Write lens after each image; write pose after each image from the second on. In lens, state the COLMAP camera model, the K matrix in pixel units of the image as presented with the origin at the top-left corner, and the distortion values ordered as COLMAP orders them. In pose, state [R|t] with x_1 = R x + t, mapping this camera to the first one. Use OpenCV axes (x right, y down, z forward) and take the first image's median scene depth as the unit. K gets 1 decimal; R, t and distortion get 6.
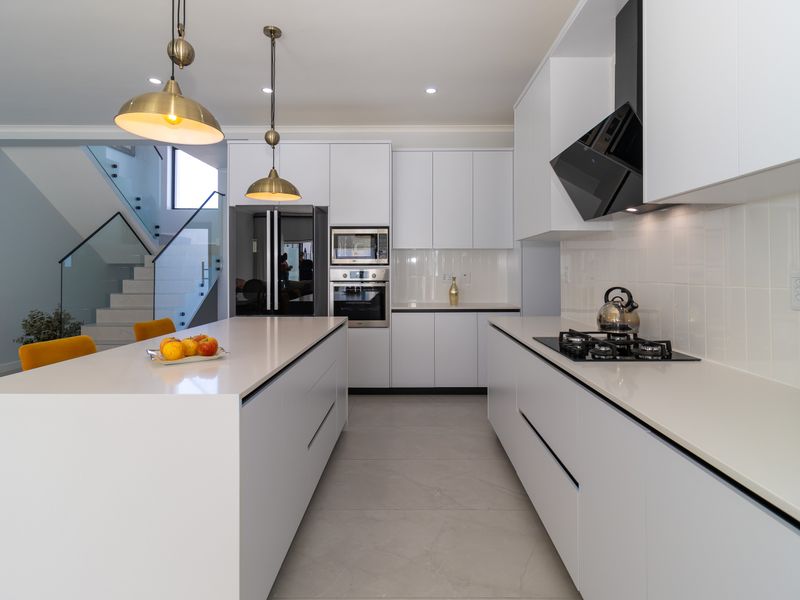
lens RADIAL K [[426.9, 0, 396.3], [0, 426.9, 267.5], [0, 0, 1]] dist [-0.001325, -0.000306]
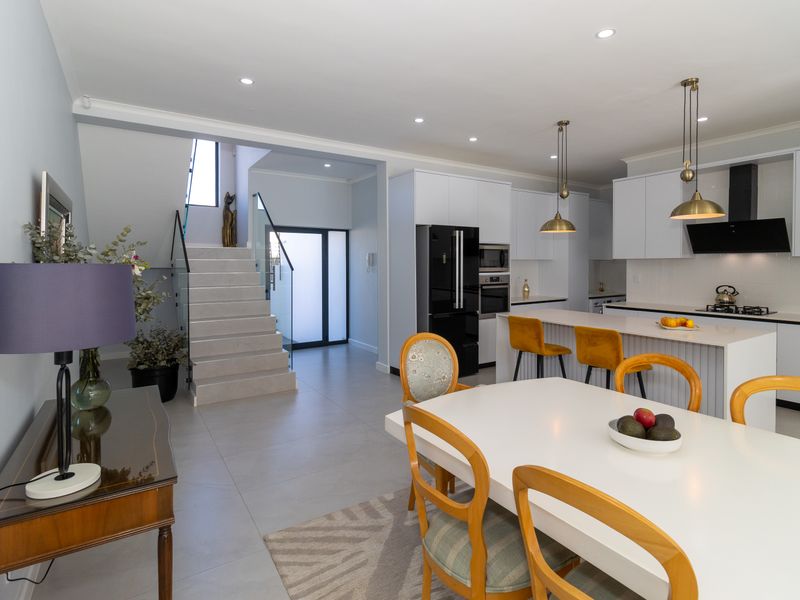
lens RADIAL K [[426.9, 0, 396.3], [0, 426.9, 267.5], [0, 0, 1]] dist [-0.001325, -0.000306]
pose [[0.826210, -0.007383, 0.563313, -1.109212], [-0.000524, 0.999904, 0.013874, -0.040556], [-0.563361, -0.011758, 0.826127, 0.048088]]
